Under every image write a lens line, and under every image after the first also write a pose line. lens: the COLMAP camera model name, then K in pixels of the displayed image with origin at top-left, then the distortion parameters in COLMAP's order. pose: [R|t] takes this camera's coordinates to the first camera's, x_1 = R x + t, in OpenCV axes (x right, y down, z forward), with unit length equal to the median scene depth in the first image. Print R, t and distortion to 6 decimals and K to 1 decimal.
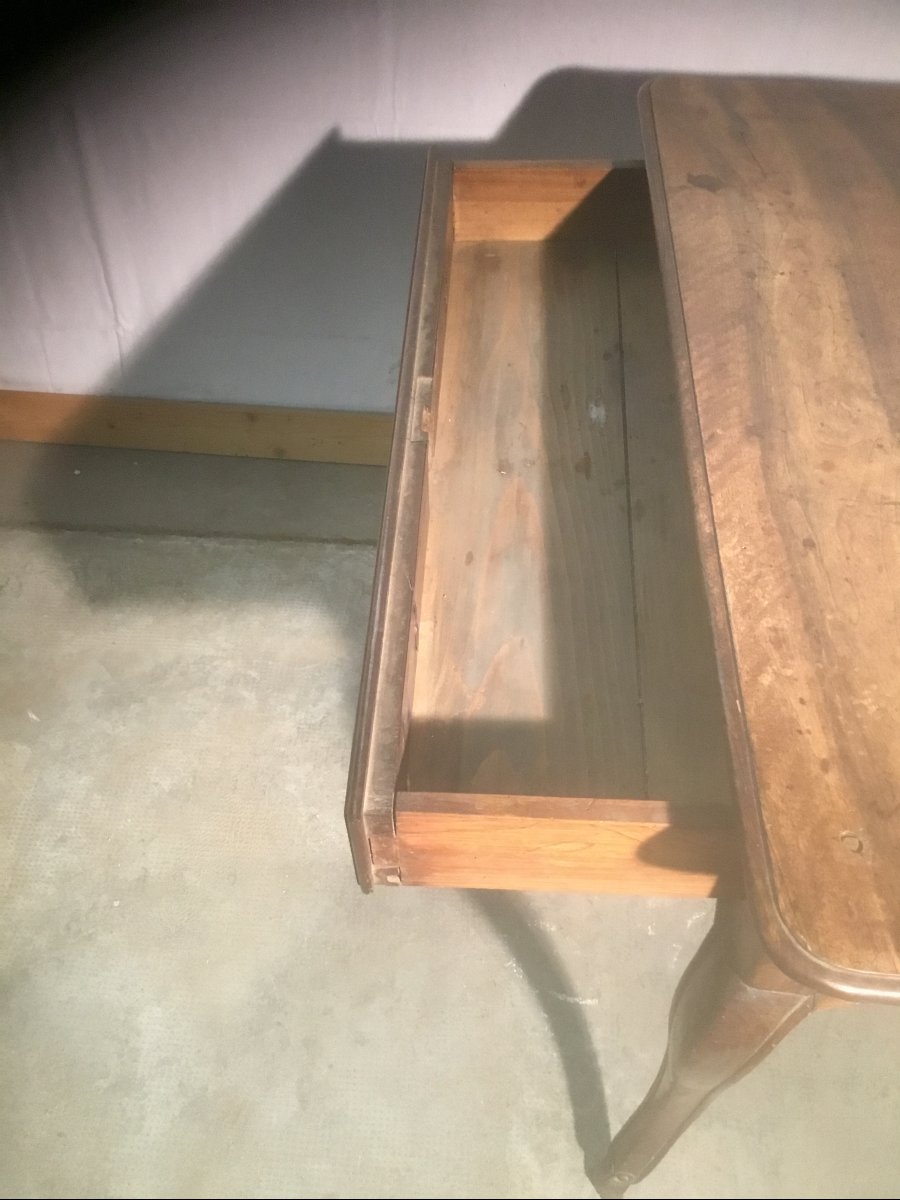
lens RADIAL K [[1081.8, 0, 447.0], [0, 1081.8, 605.9], [0, 0, 1]] dist [0.136169, -0.290435]
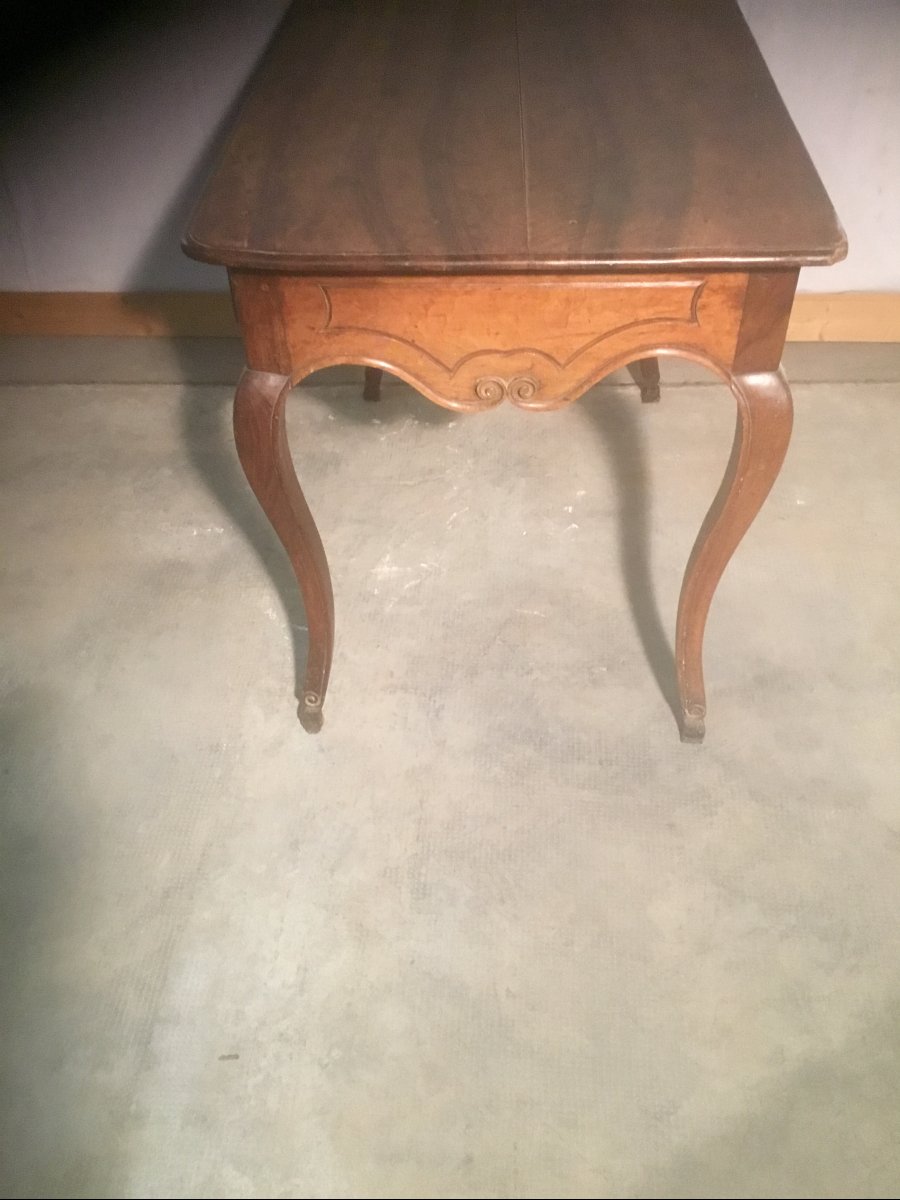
lens RADIAL K [[1081.8, 0, 447.0], [0, 1081.8, 605.9], [0, 0, 1]] dist [0.136169, -0.290435]
pose [[0.998120, -0.039096, -0.047211, 0.352859], [0.033227, 0.992305, -0.119274, 0.502507], [0.051511, 0.117481, 0.991738, -0.322358]]
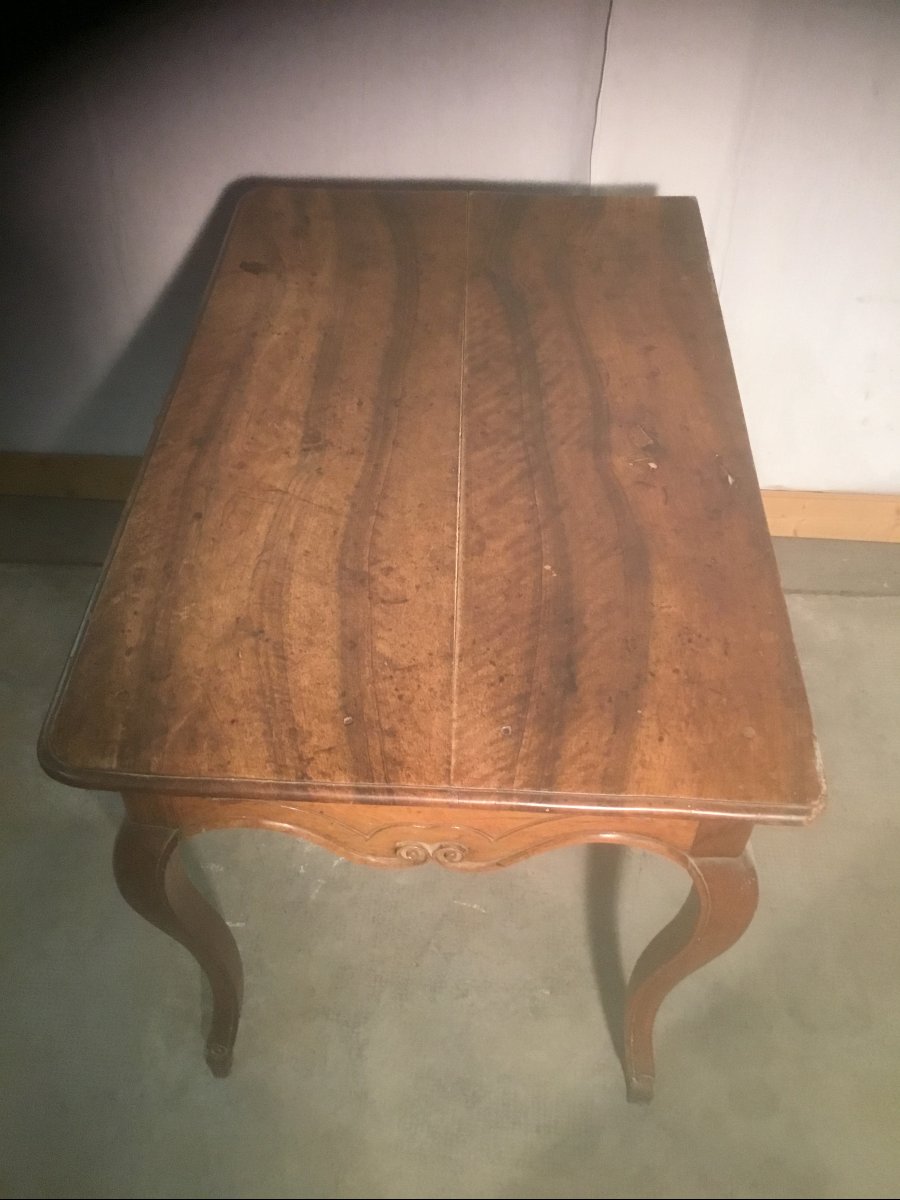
lens RADIAL K [[1081.5, 0, 442.7], [0, 1081.5, 604.5], [0, 0, 1]] dist [0.151456, -0.288632]
pose [[0.999636, -0.012441, -0.023956, 0.396151], [0.010806, 0.997679, -0.067223, 0.091729], [0.024737, 0.066939, 0.997450, -0.236297]]
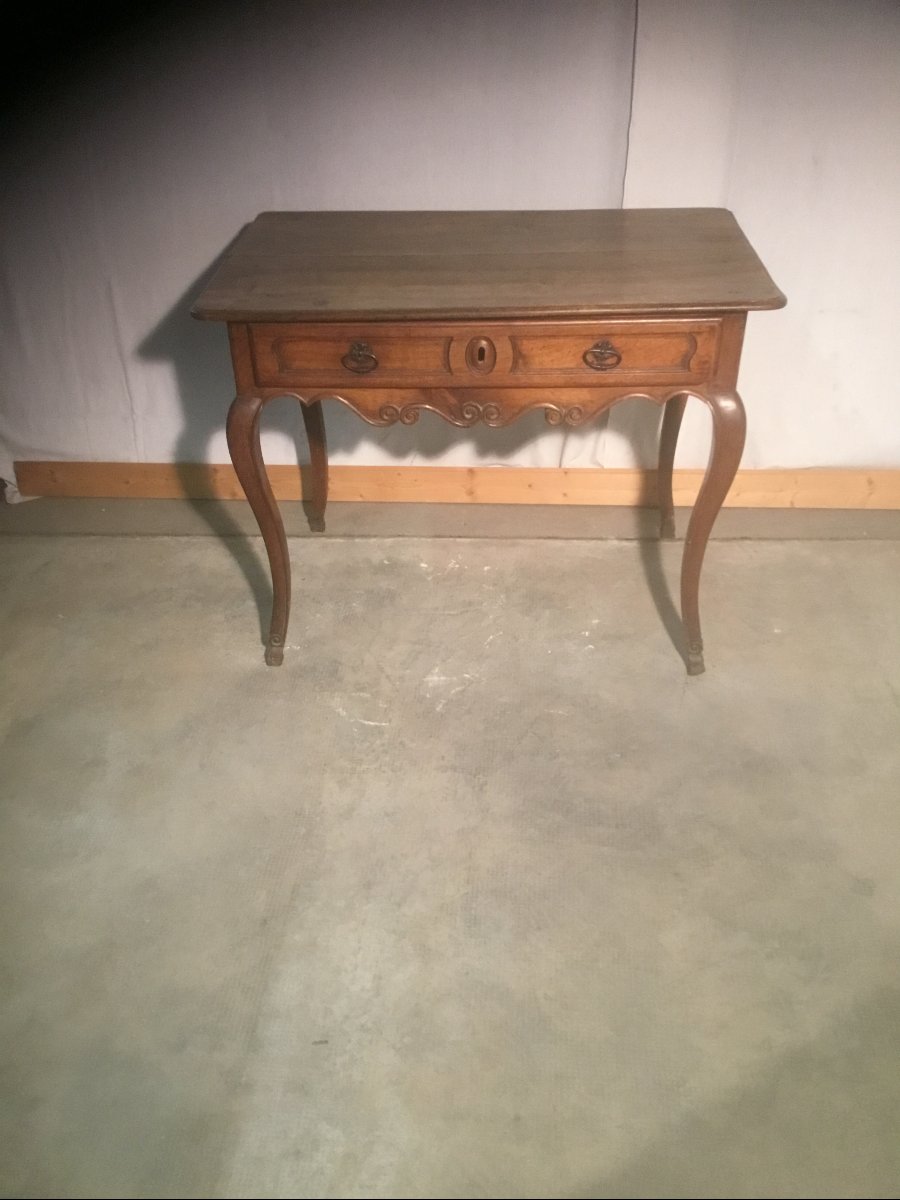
lens RADIAL K [[1081.8, 0, 447.0], [0, 1081.8, 605.9], [0, 0, 1]] dist [0.136169, -0.290435]
pose [[0.998331, -0.035416, -0.045610, 0.308180], [0.020738, 0.957034, -0.289232, 0.670900], [0.053894, 0.287804, 0.956172, -0.598240]]
